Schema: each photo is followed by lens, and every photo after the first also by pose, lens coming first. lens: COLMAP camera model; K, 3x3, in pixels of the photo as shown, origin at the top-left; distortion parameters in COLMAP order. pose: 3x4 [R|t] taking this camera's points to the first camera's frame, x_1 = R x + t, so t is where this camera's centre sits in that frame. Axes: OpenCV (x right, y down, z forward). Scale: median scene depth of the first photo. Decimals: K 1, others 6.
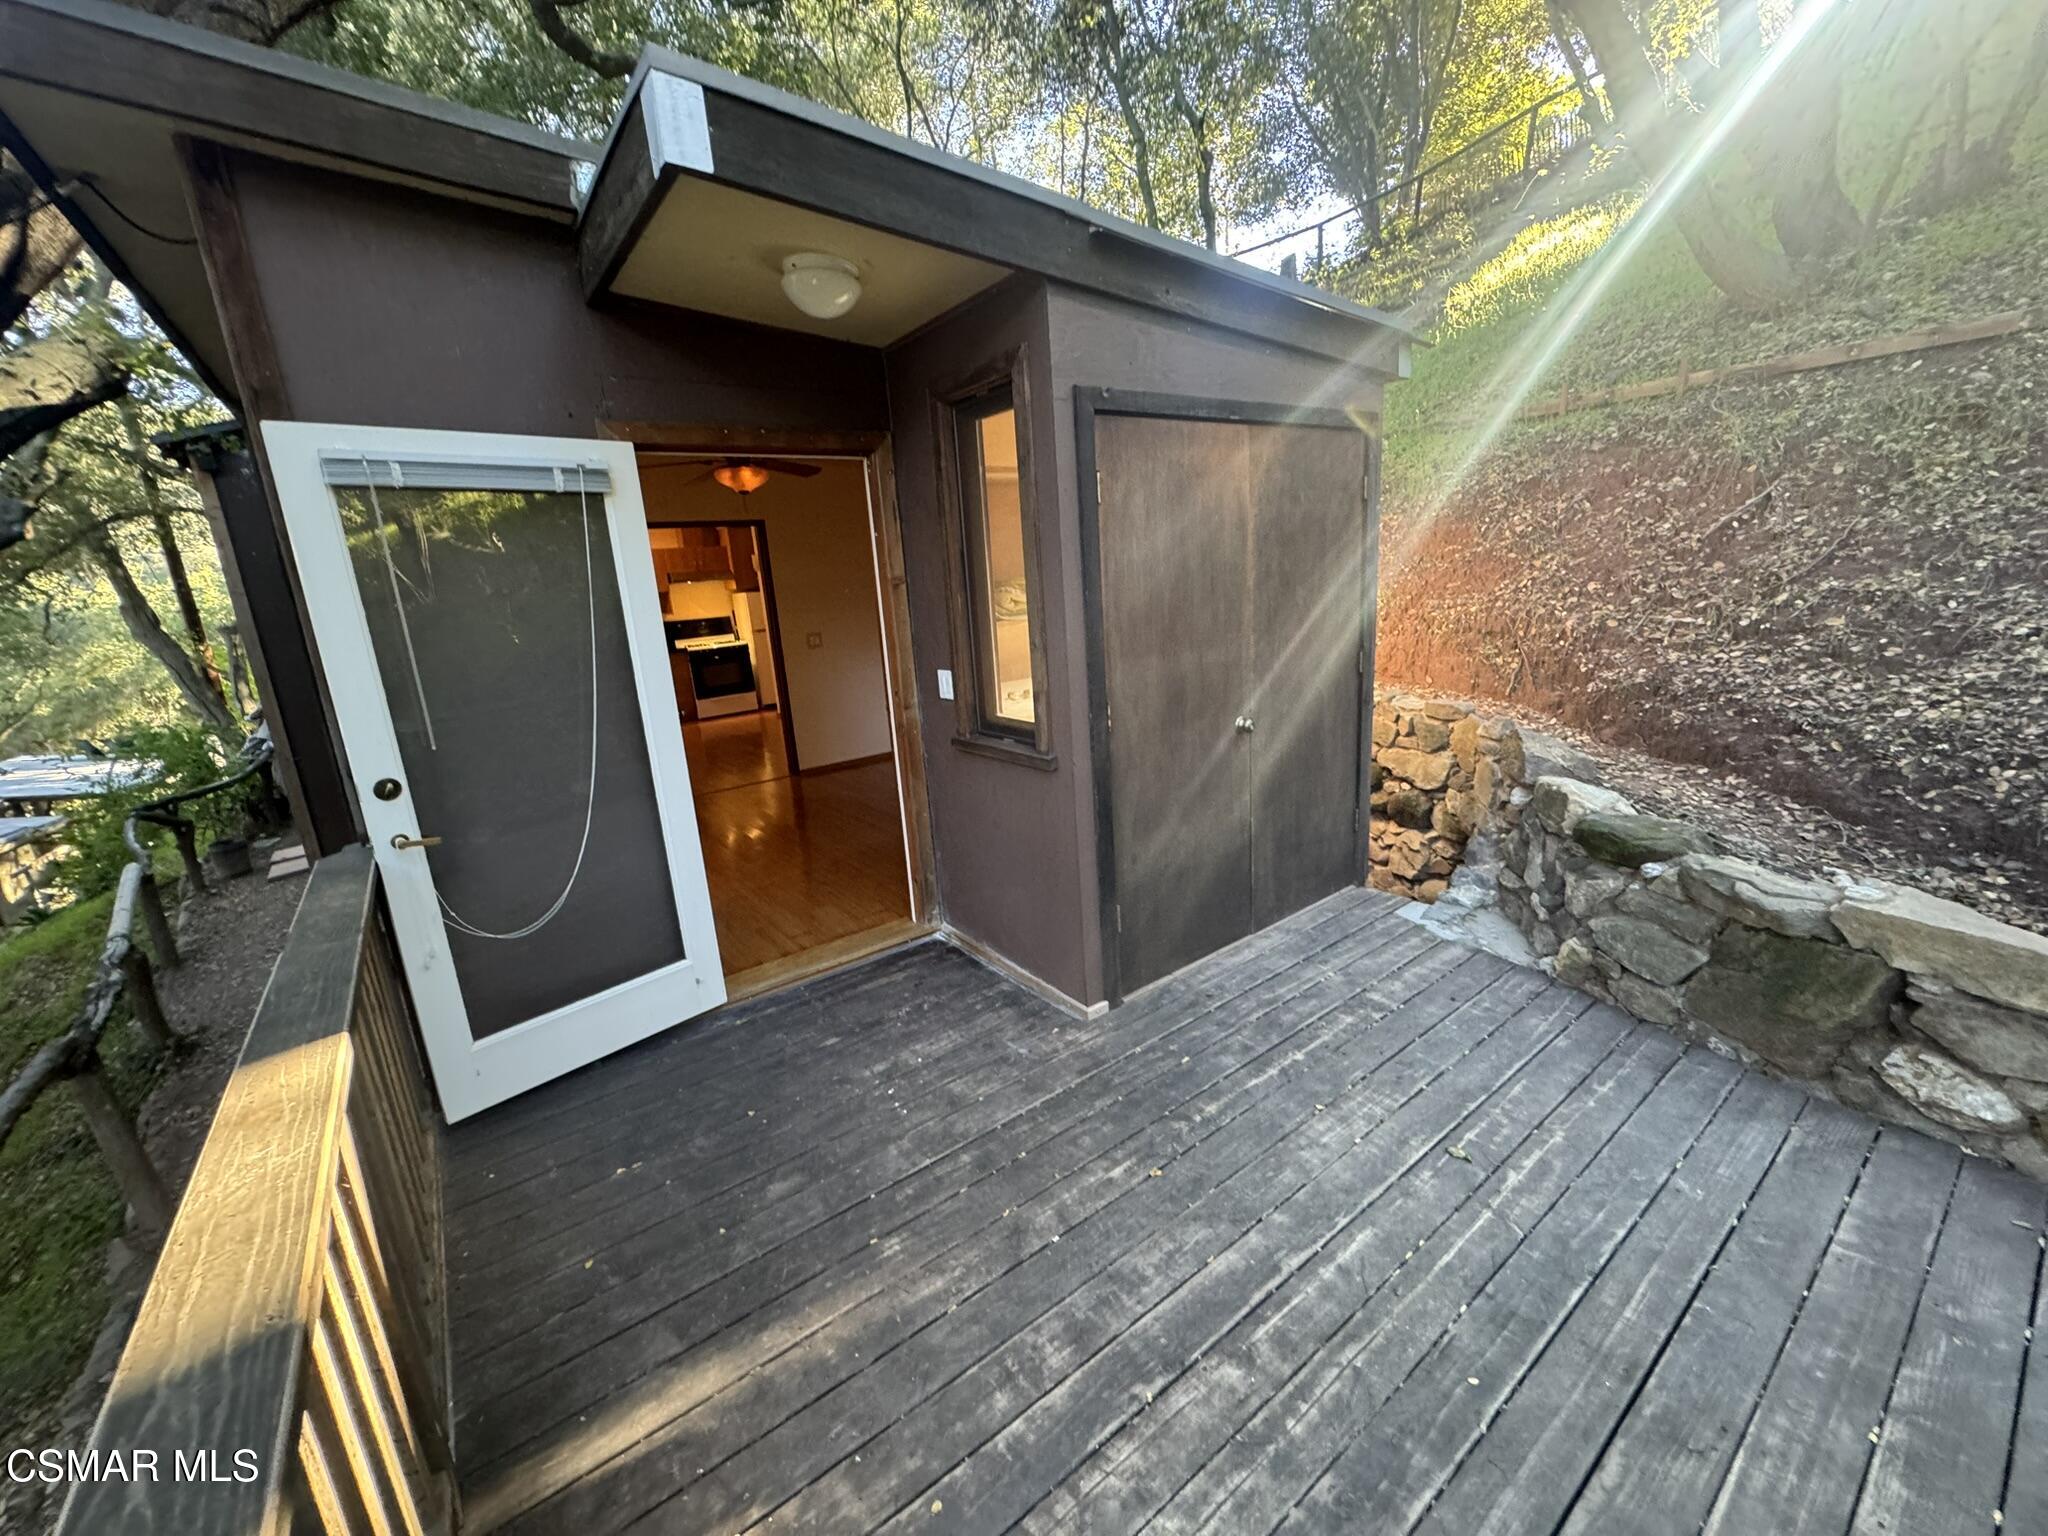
lens RADIAL K [[818.8, 0, 1022.8], [0, 818.8, 767.8], [0, 0, 1]] dist [-0.005442, 0.000615]
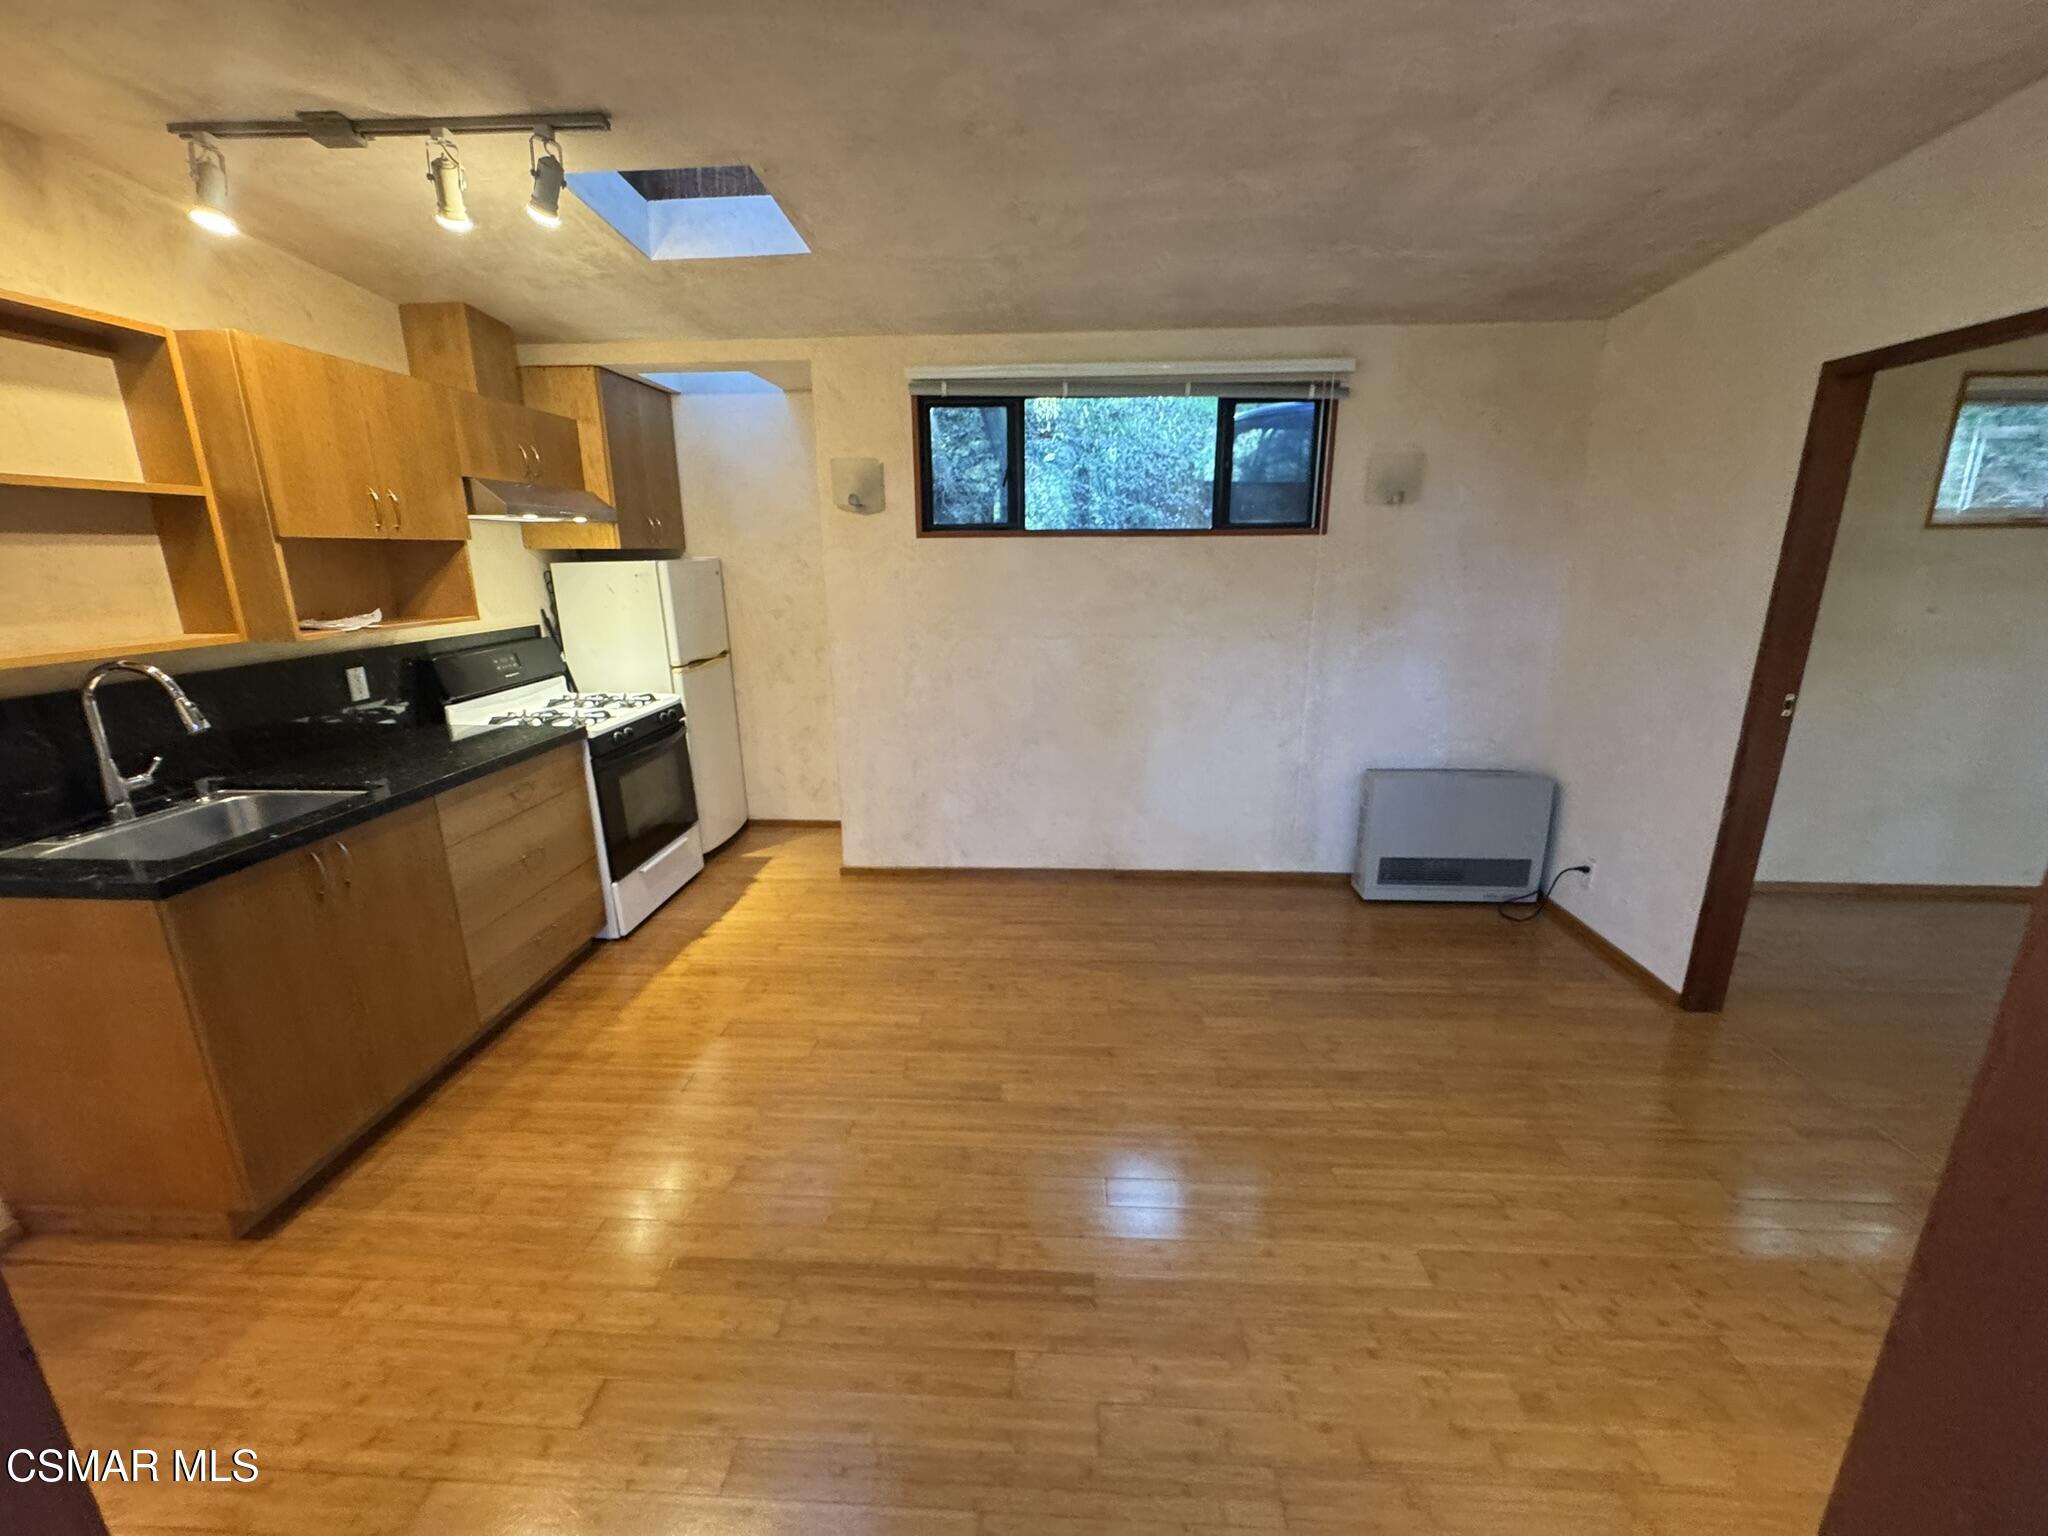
lens RADIAL K [[818.8, 0, 1019.8], [0, 818.8, 763.6], [0, 0, 1]] dist [-0.005442, 0.000615]
pose [[0.643649, -0.132668, 0.753734, -1.875665], [0.141211, 0.988538, 0.053410, -0.441212], [-0.752180, 0.072058, 0.655006, 2.349464]]
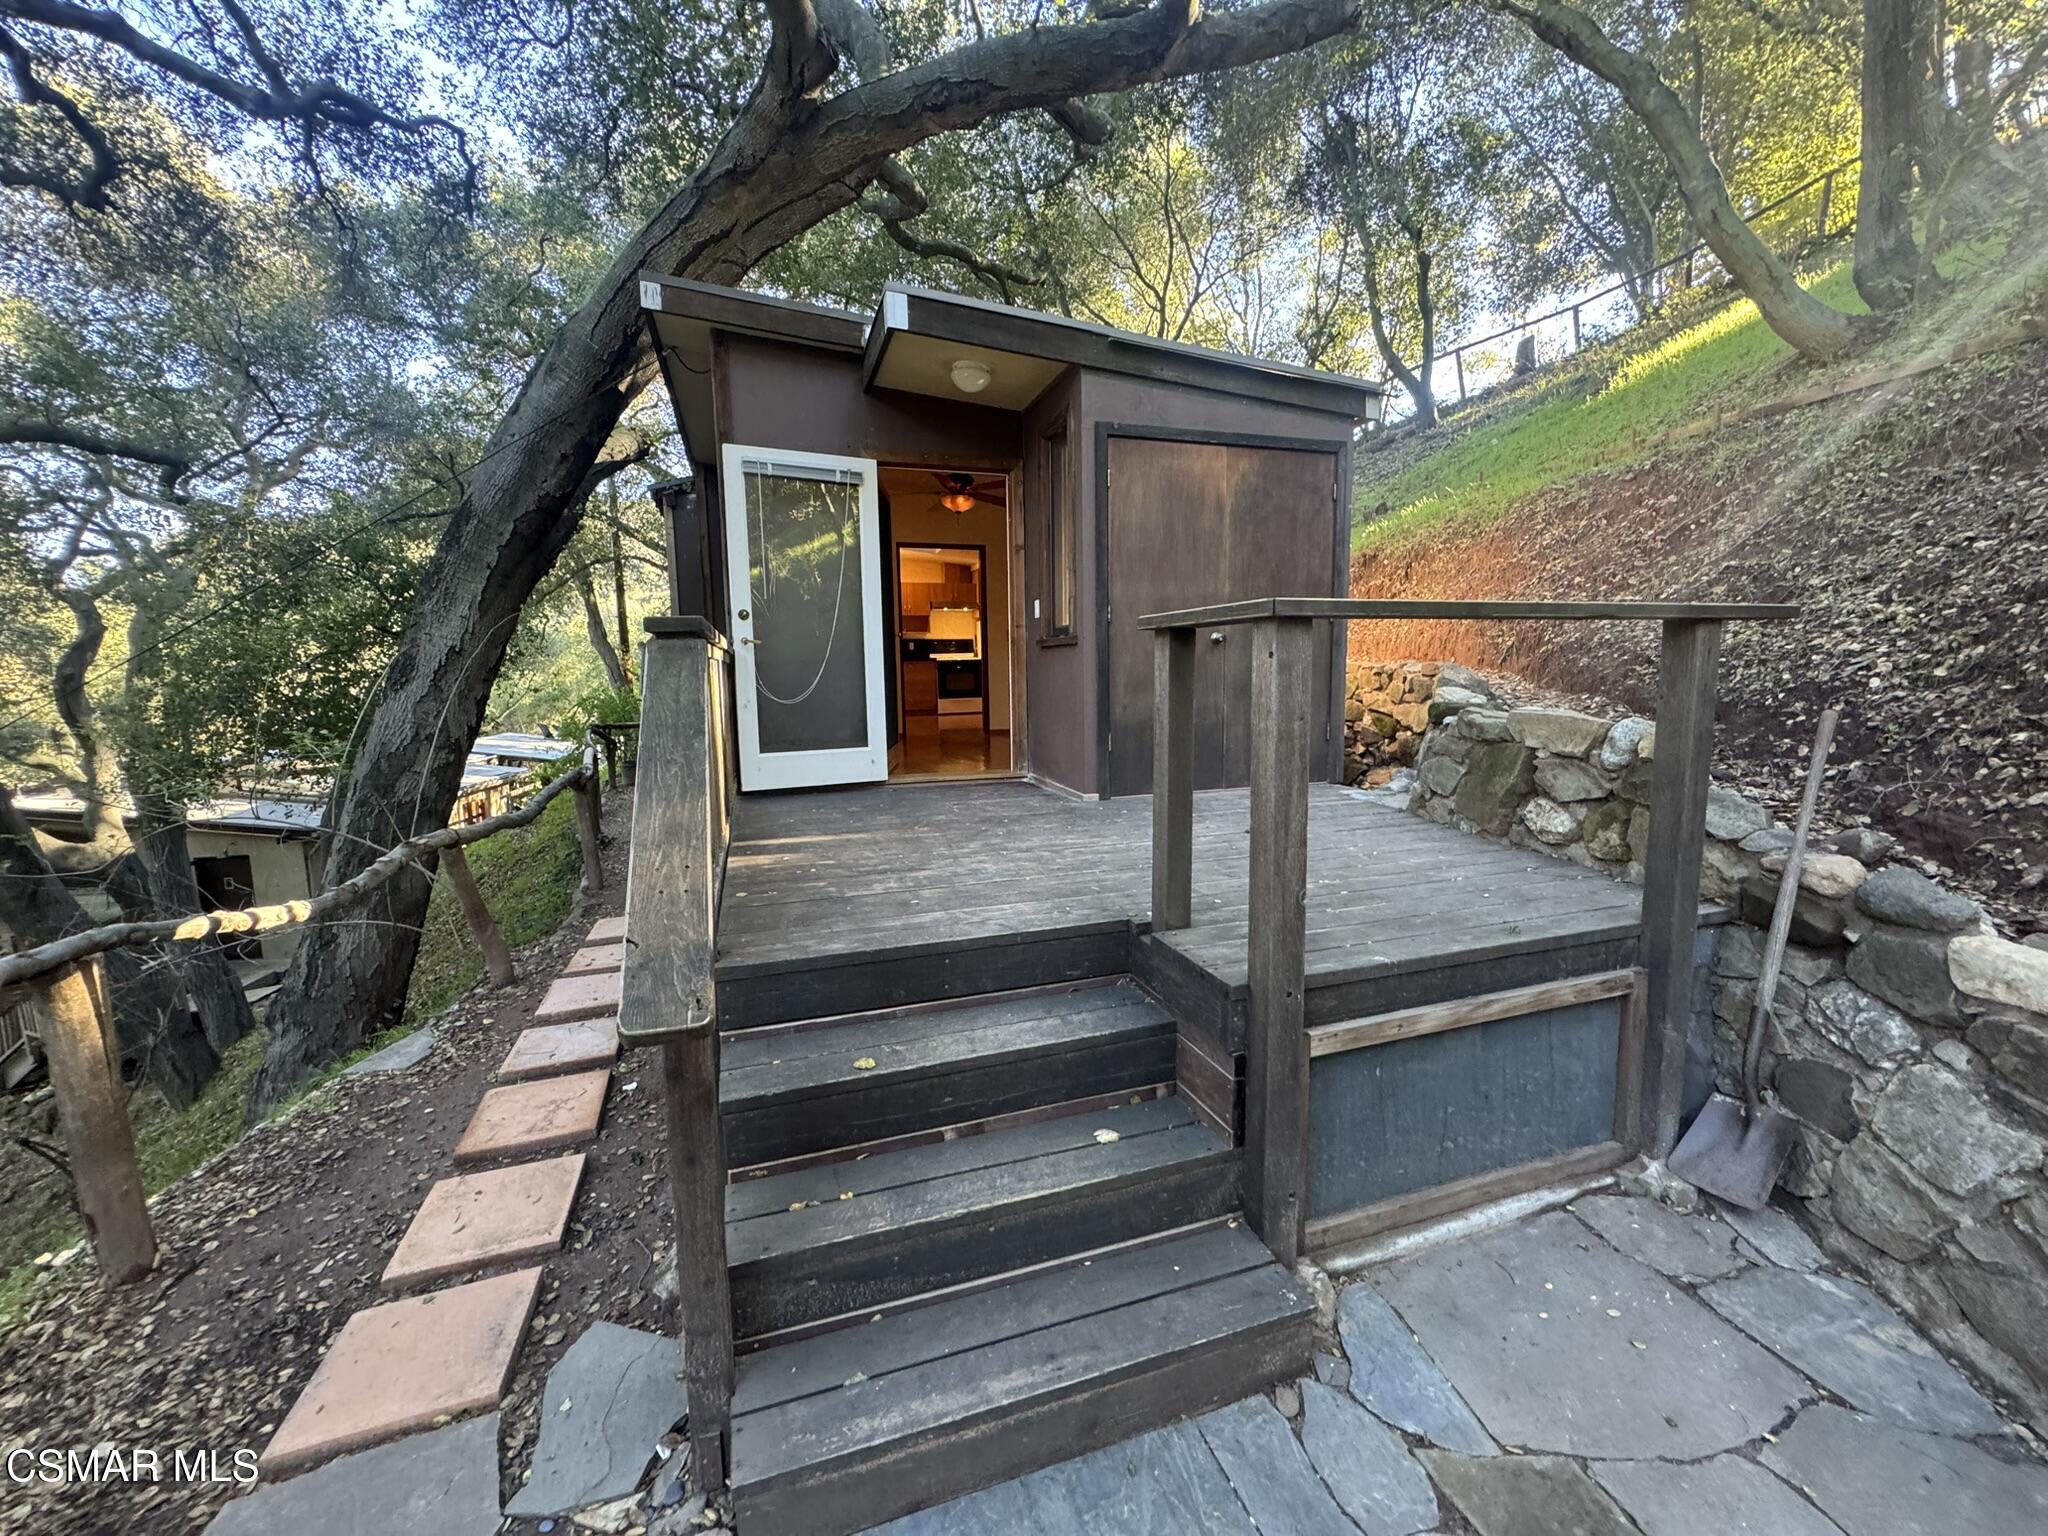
lens RADIAL K [[818.8, 0, 1020.0], [0, 818.8, 768.1], [0, 0, 1]] dist [-0.005442, 0.000615]
pose [[0.946131, 0.094083, -0.309814, 0.450944], [-0.124224, 0.989105, -0.078996, 0.381814], [0.299007, 0.113227, 0.947510, -0.569716]]
